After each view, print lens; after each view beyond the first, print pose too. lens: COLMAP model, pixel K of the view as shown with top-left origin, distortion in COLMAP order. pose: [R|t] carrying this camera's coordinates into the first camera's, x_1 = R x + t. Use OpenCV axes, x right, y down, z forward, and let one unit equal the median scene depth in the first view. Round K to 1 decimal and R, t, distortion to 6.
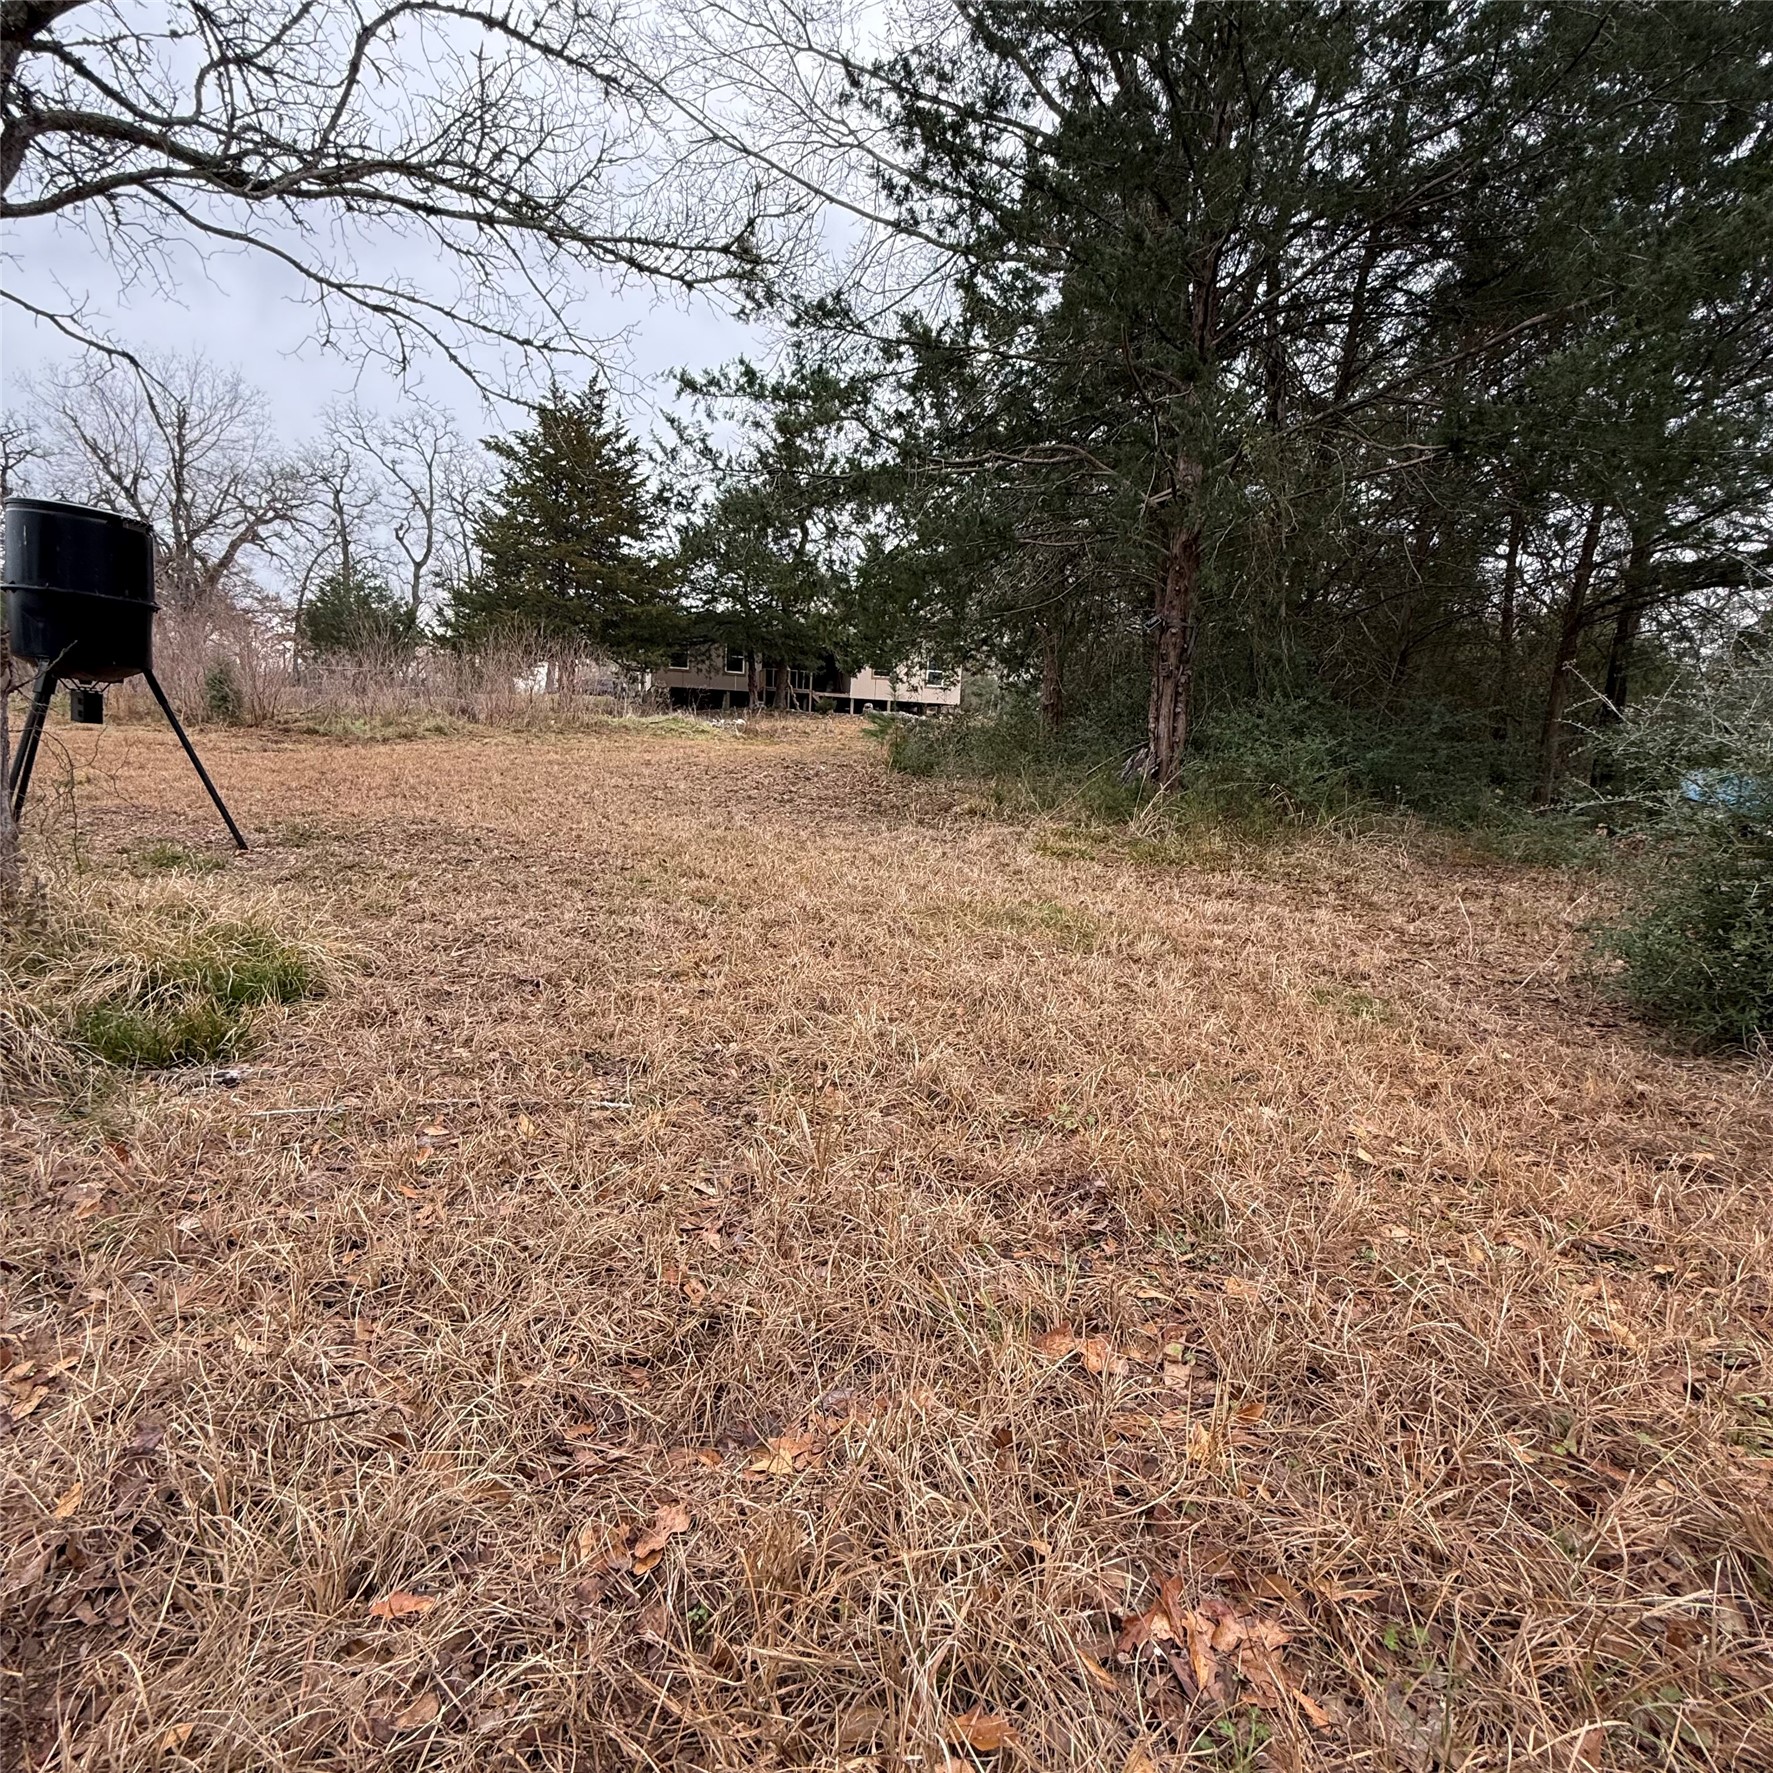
lens RADIAL K [[941.5, 0, 885.4], [0, 941.5, 879.7], [0, 0, 1]] dist [0.001279, -0.000533]
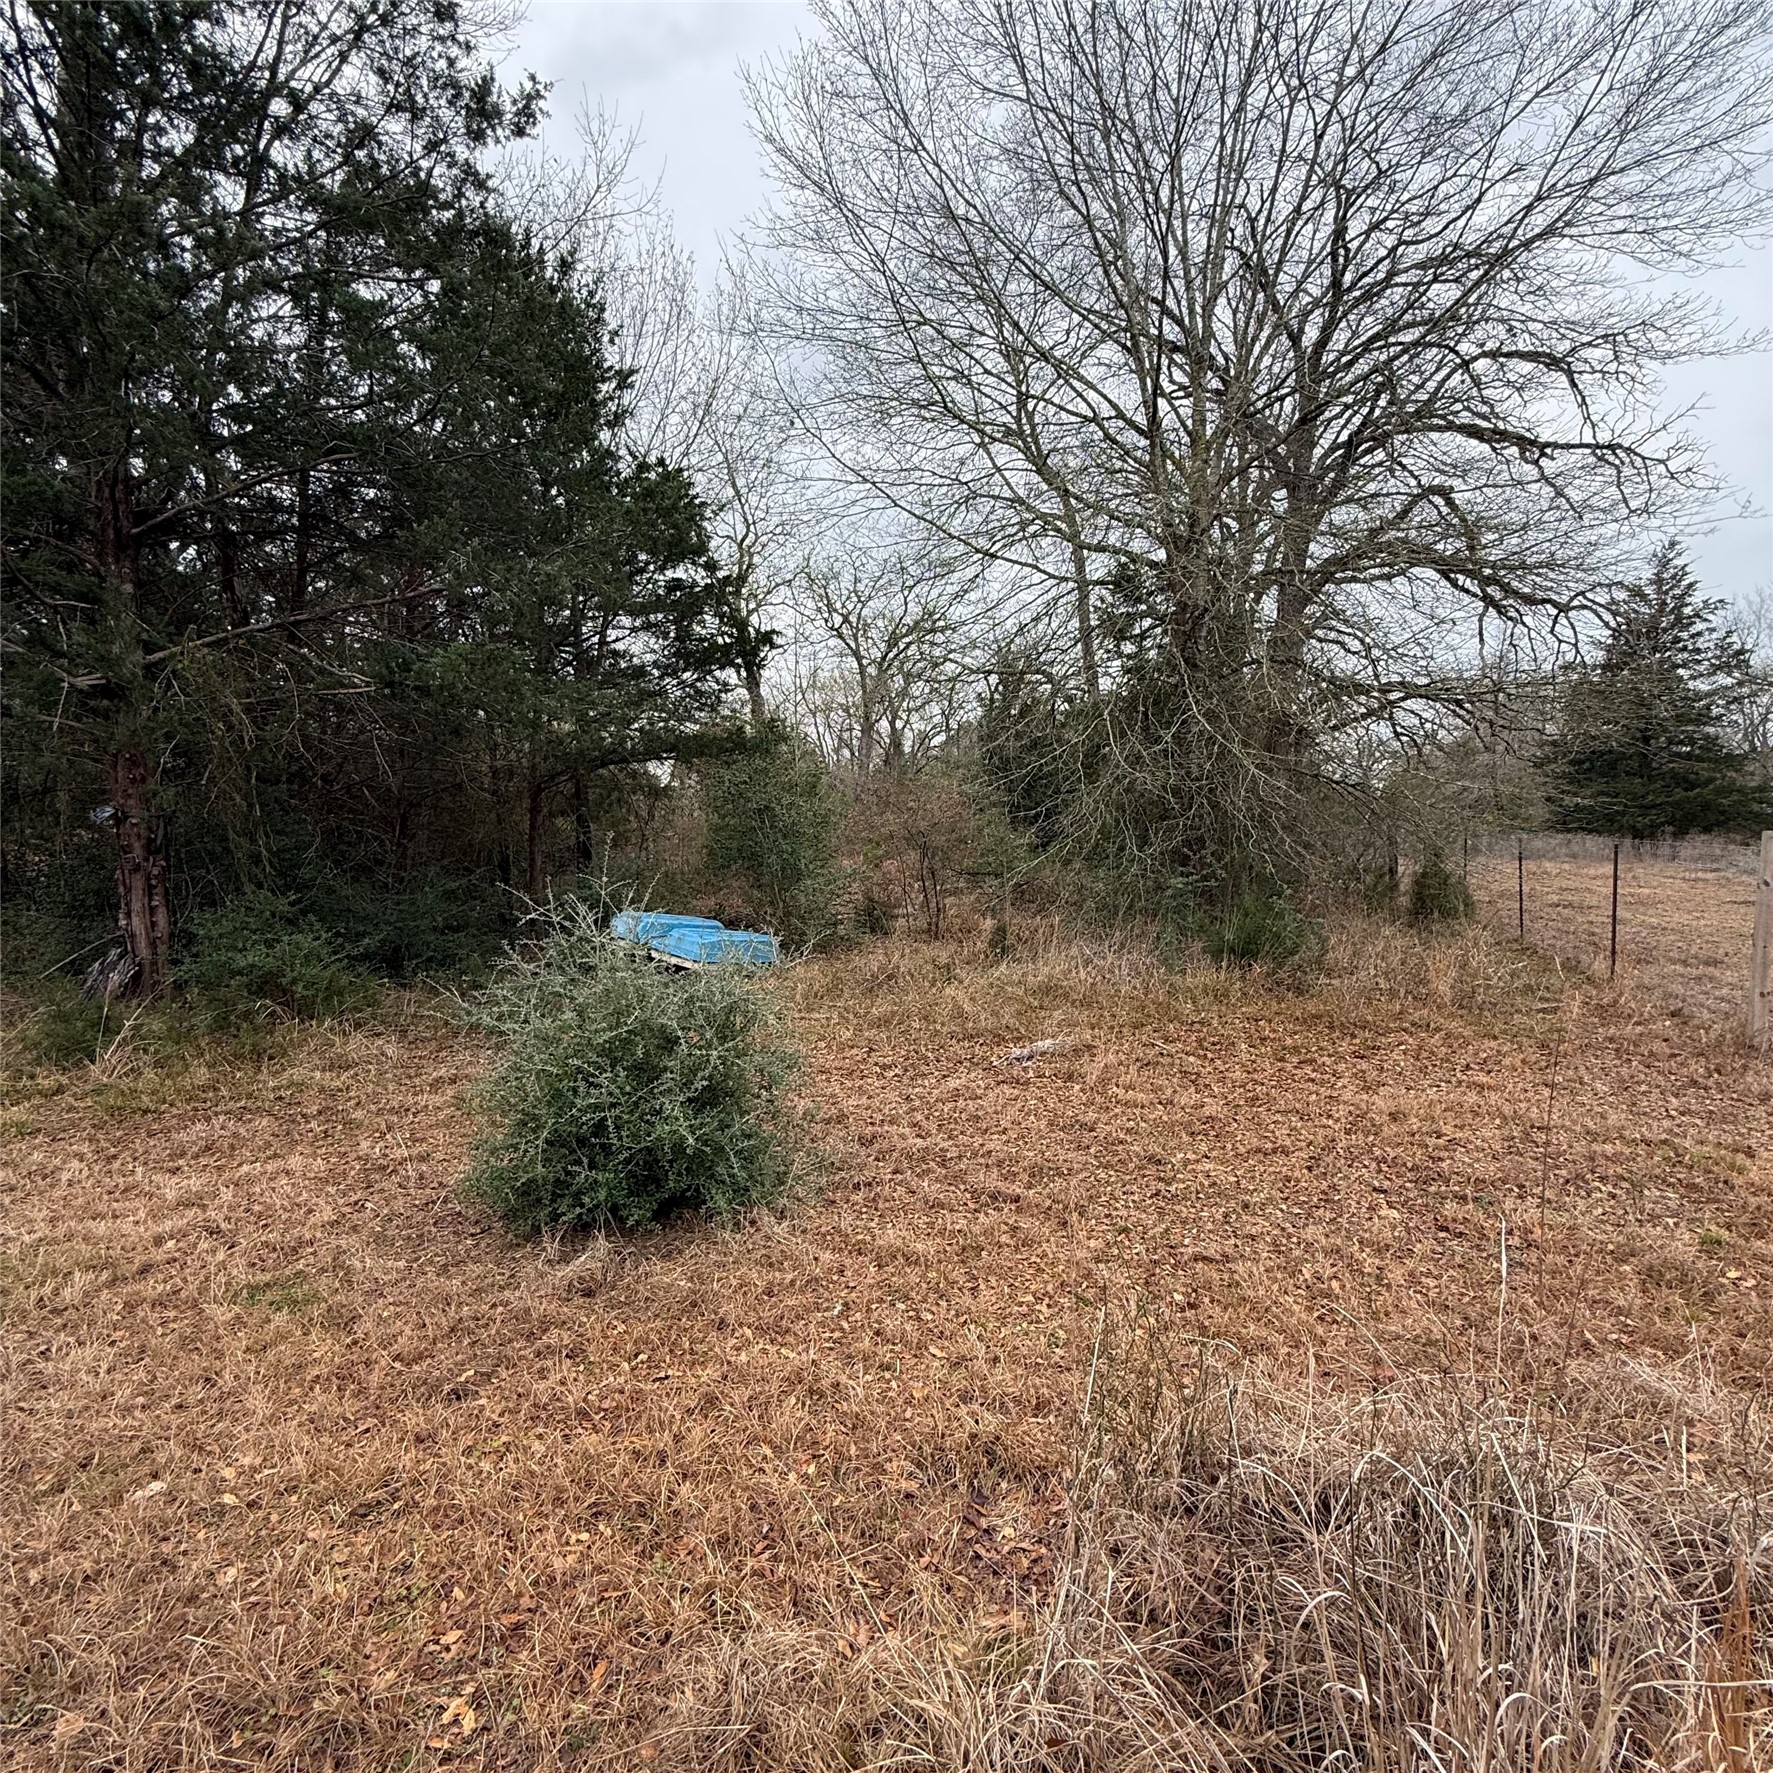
lens RADIAL K [[941.5, 0, 885.4], [0, 941.5, 879.7], [0, 0, 1]] dist [0.001279, -0.000533]
pose [[0.607027, -0.095708, 0.788897, 0.026786], [0.165560, 0.986169, -0.007751, -0.104667], [-0.777244, 0.135315, 0.614477, -0.169722]]
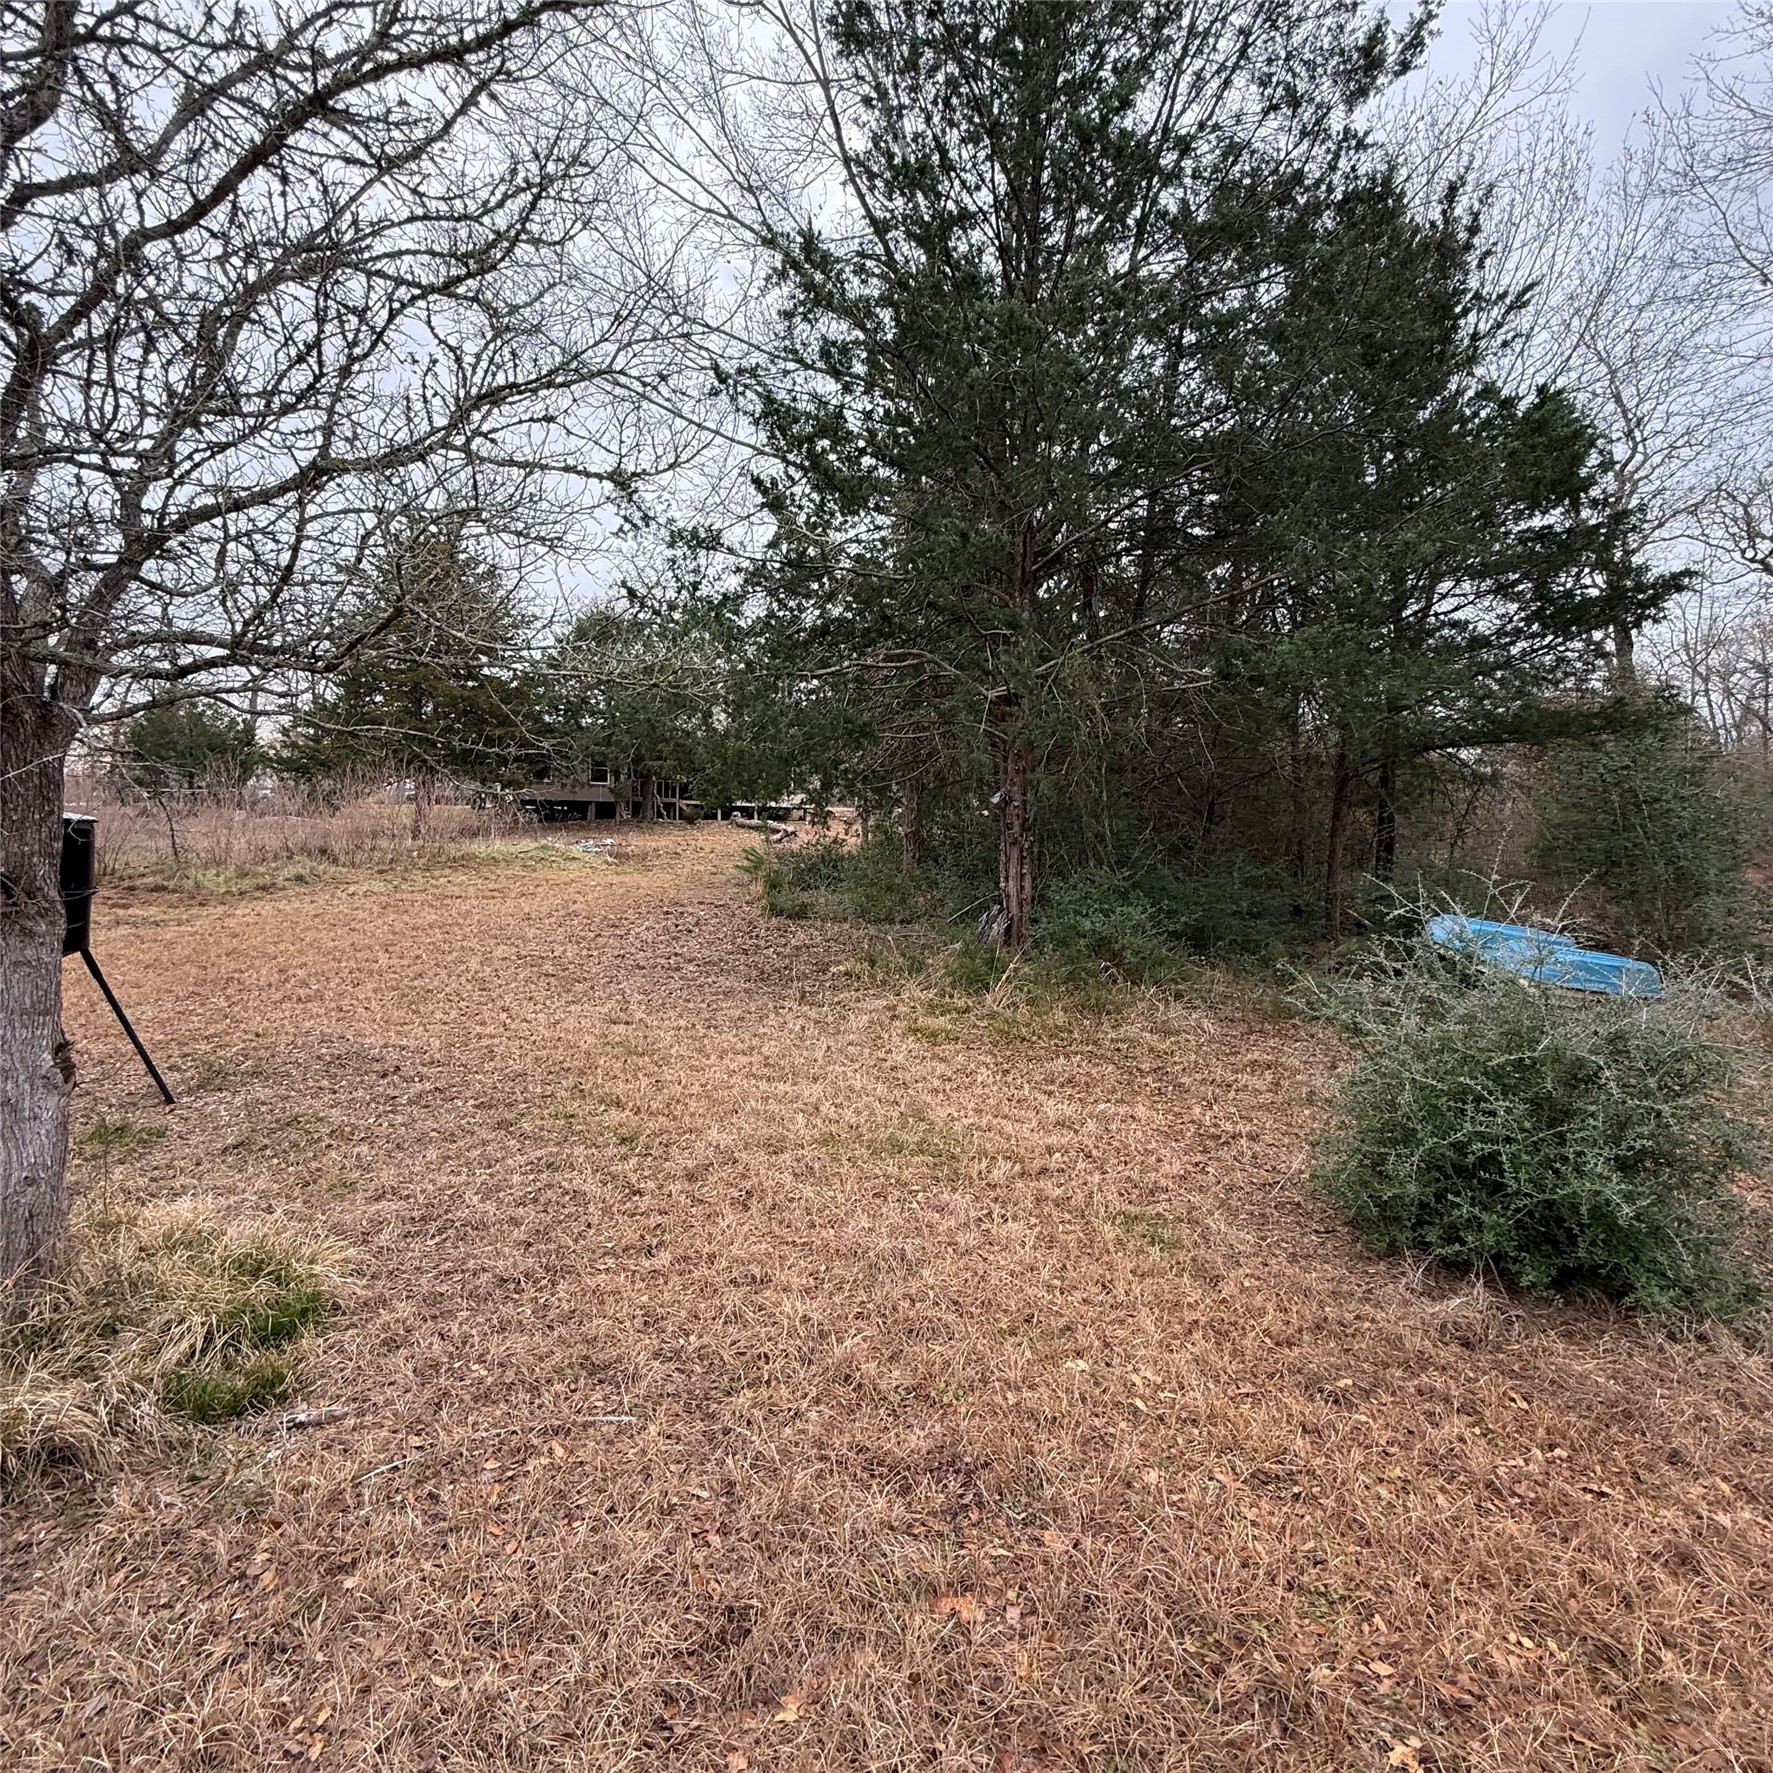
lens RADIAL K [[941.5, 0, 885.4], [0, 941.5, 879.7], [0, 0, 1]] dist [0.001279, -0.000533]
pose [[0.989470, -0.037216, 0.139870, -0.018206], [0.049437, 0.995159, -0.084936, -0.110585], [-0.136032, 0.090957, 0.986520, -0.128602]]
